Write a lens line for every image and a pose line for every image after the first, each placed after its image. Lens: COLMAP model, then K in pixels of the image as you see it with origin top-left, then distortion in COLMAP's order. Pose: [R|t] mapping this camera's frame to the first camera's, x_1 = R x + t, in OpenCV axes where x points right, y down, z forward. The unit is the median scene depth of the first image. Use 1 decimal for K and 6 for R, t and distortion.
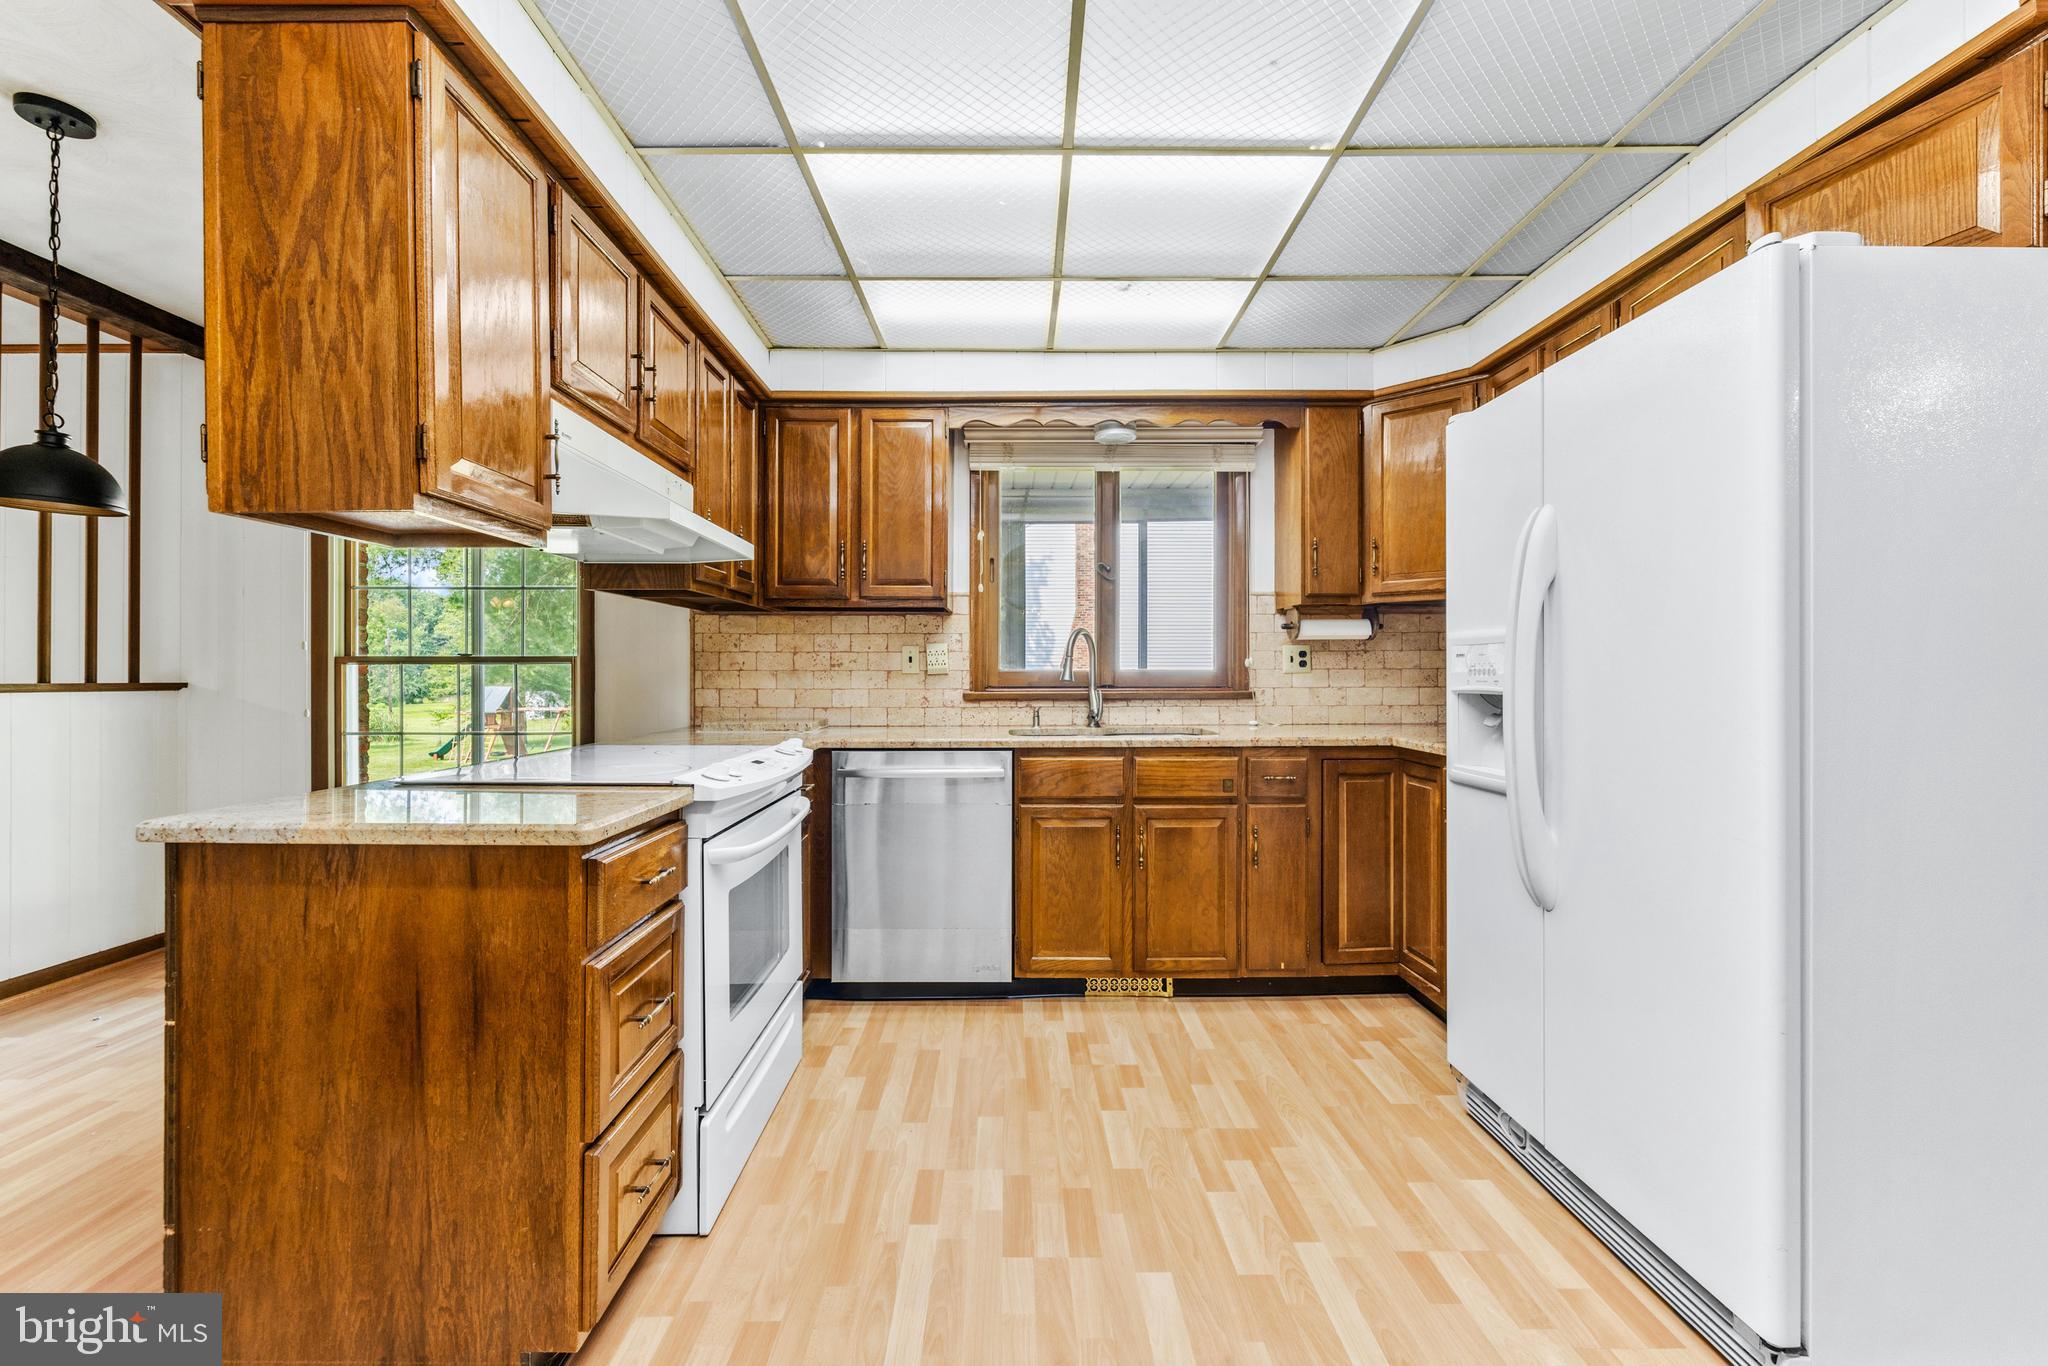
lens RADIAL K [[826.8, 0, 1012.3], [0, 826.8, 674.9], [0, 0, 1]] dist [-0.002398, 0.000337]
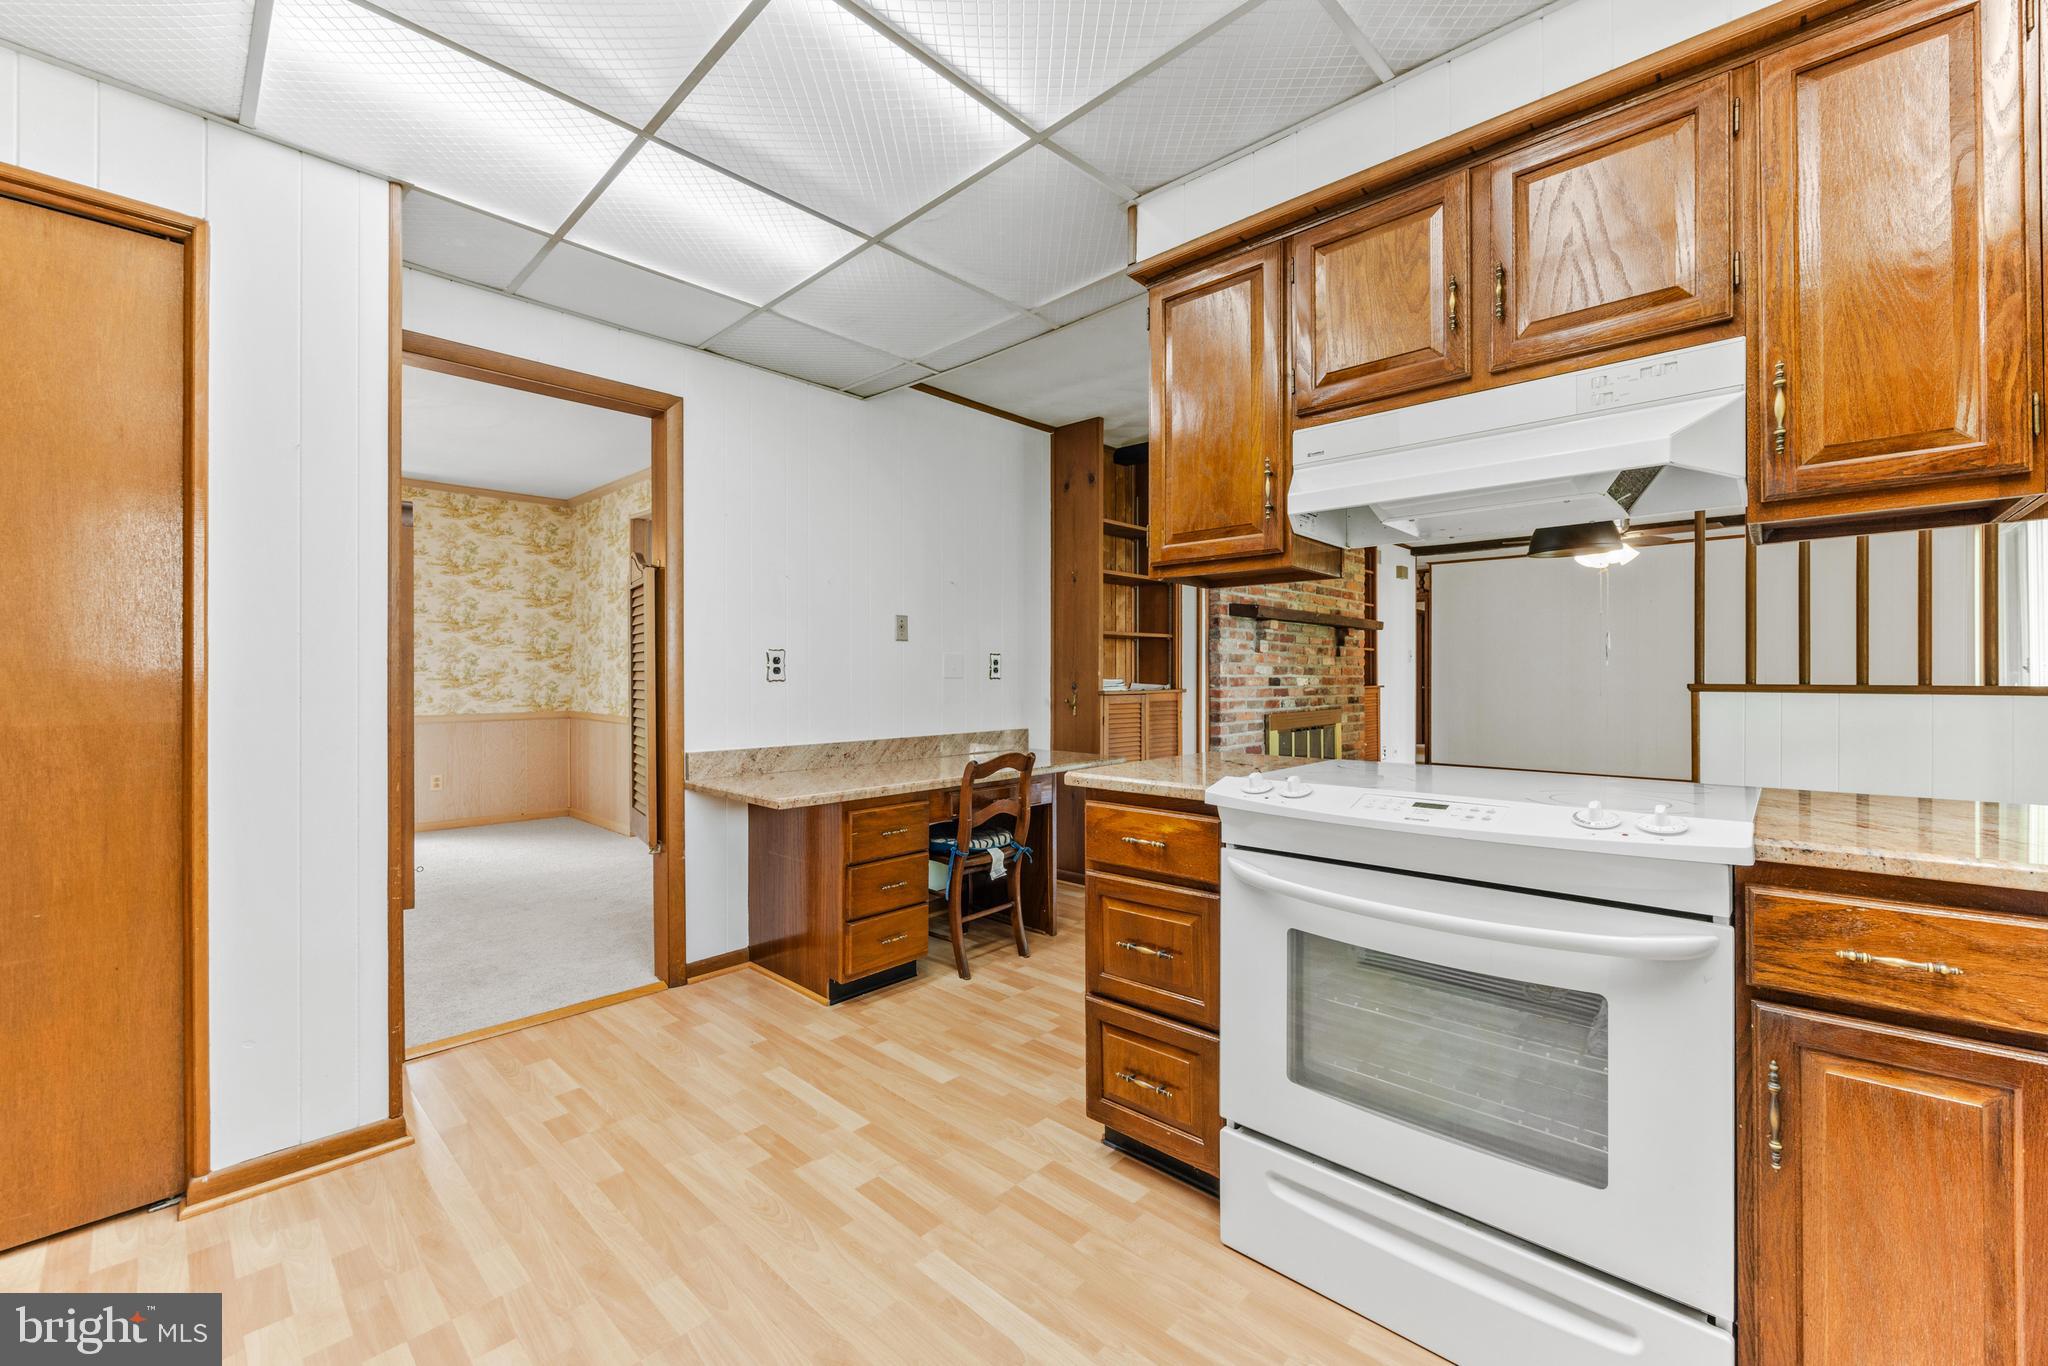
lens RADIAL K [[826.8, 0, 1025.5], [0, 826.8, 672.6], [0, 0, 1]] dist [-0.002398, 0.000337]
pose [[-0.693823, -0.002965, -0.720139, 0.278071], [0.000341, 0.999990, -0.004445, -0.000864], [0.720145, -0.003330, -0.693815, 0.826432]]
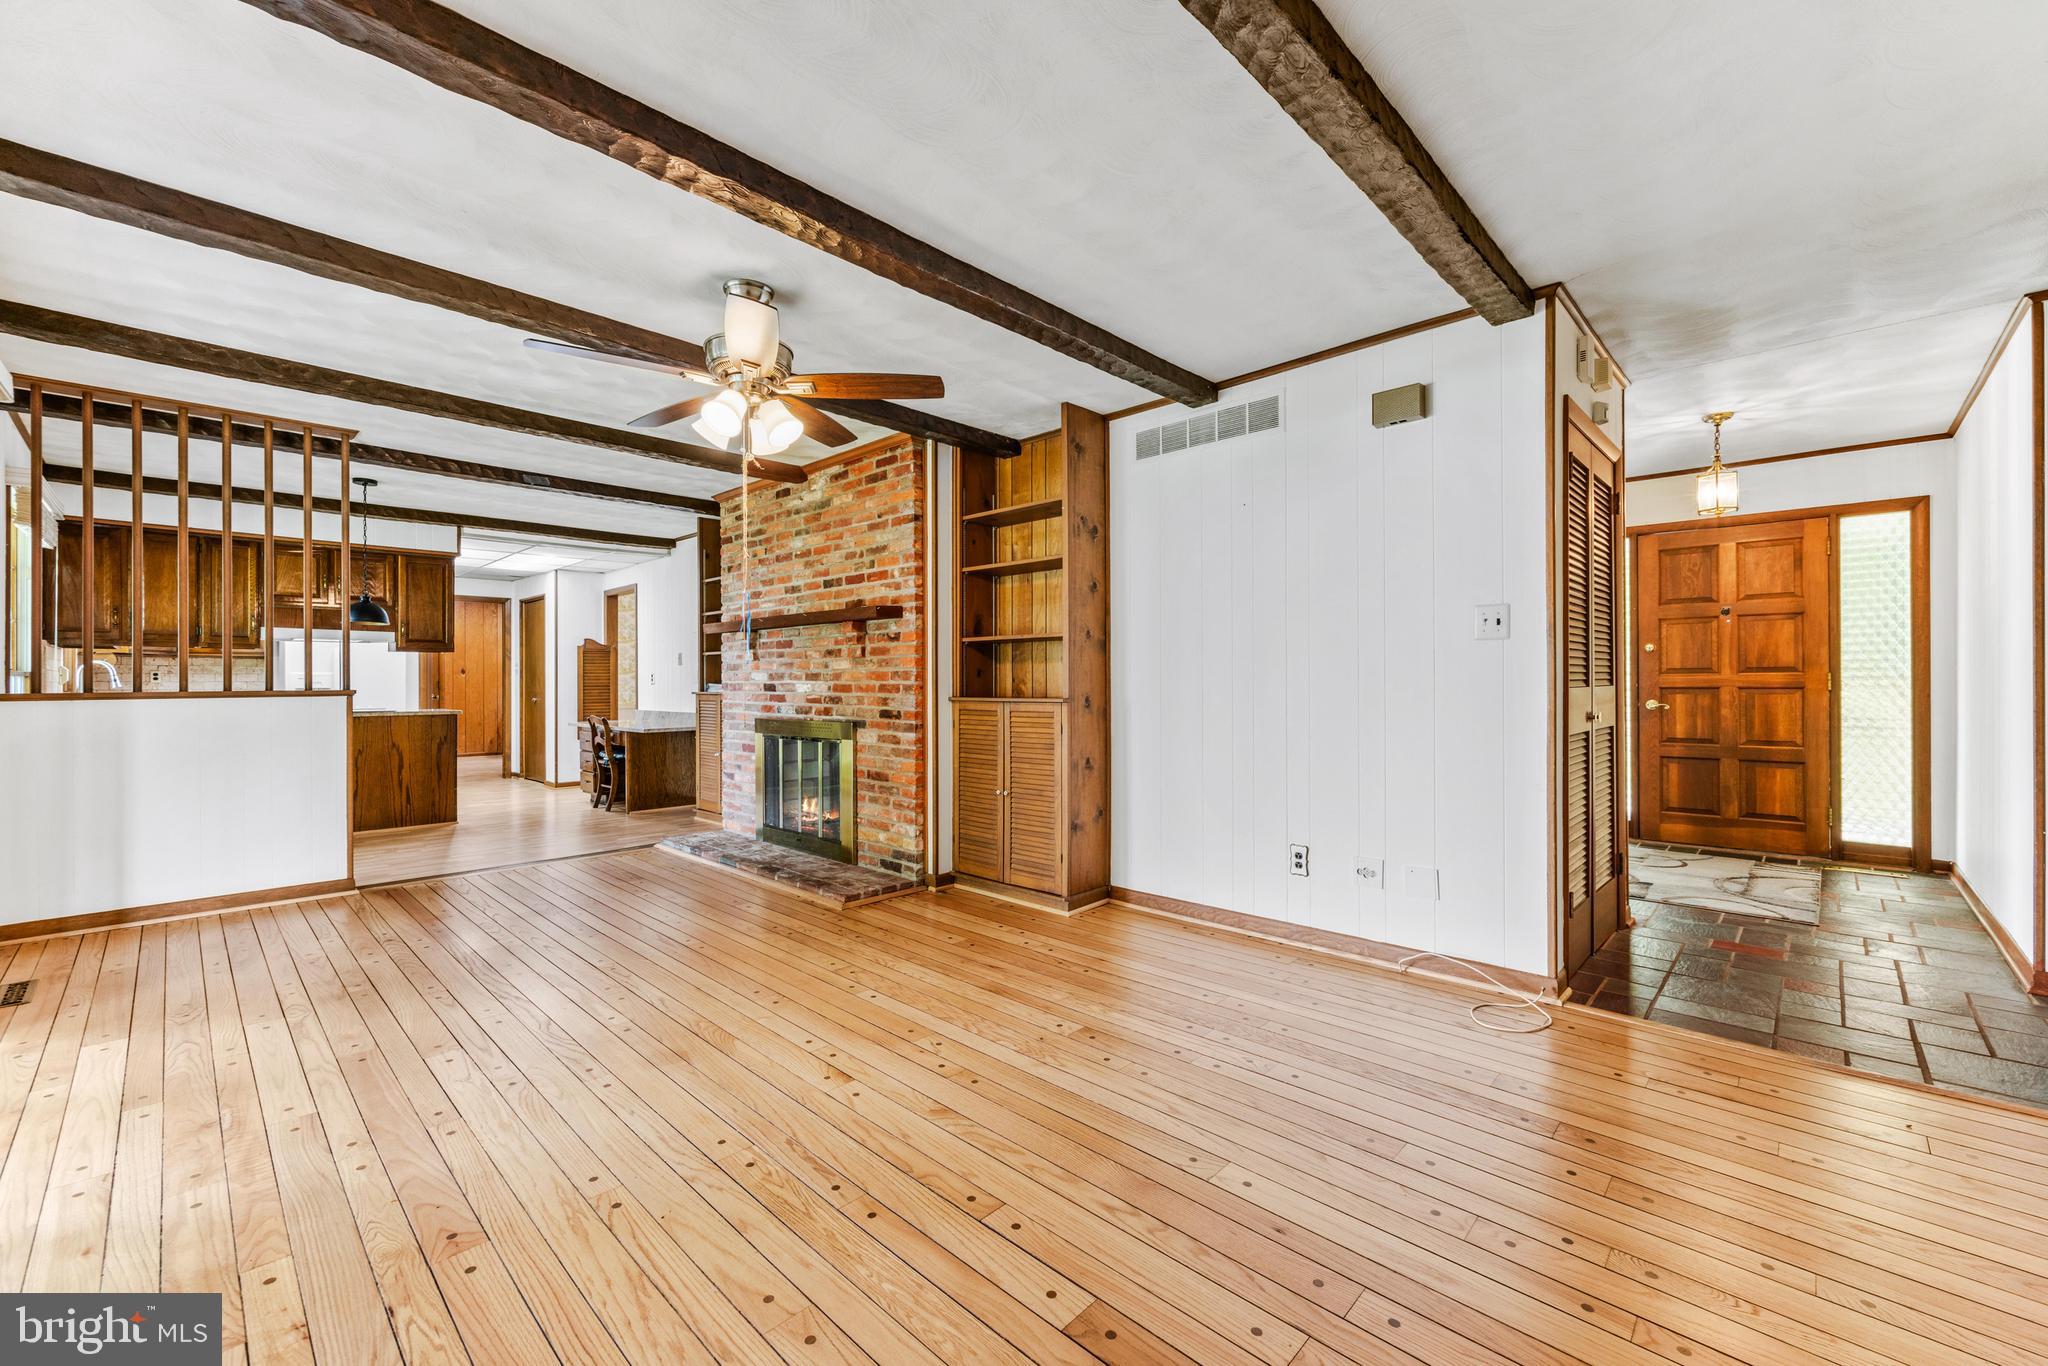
lens RADIAL K [[826.8, 0, 1013.5], [0, 826.8, 680.9], [0, 0, 1]] dist [-0.002398, 0.000337]
pose [[-0.704835, 0.002134, 0.709368, -3.011678], [0.004552, 0.999988, 0.001515, -0.004127], [-0.709357, 0.004297, -0.704836, 0.904700]]
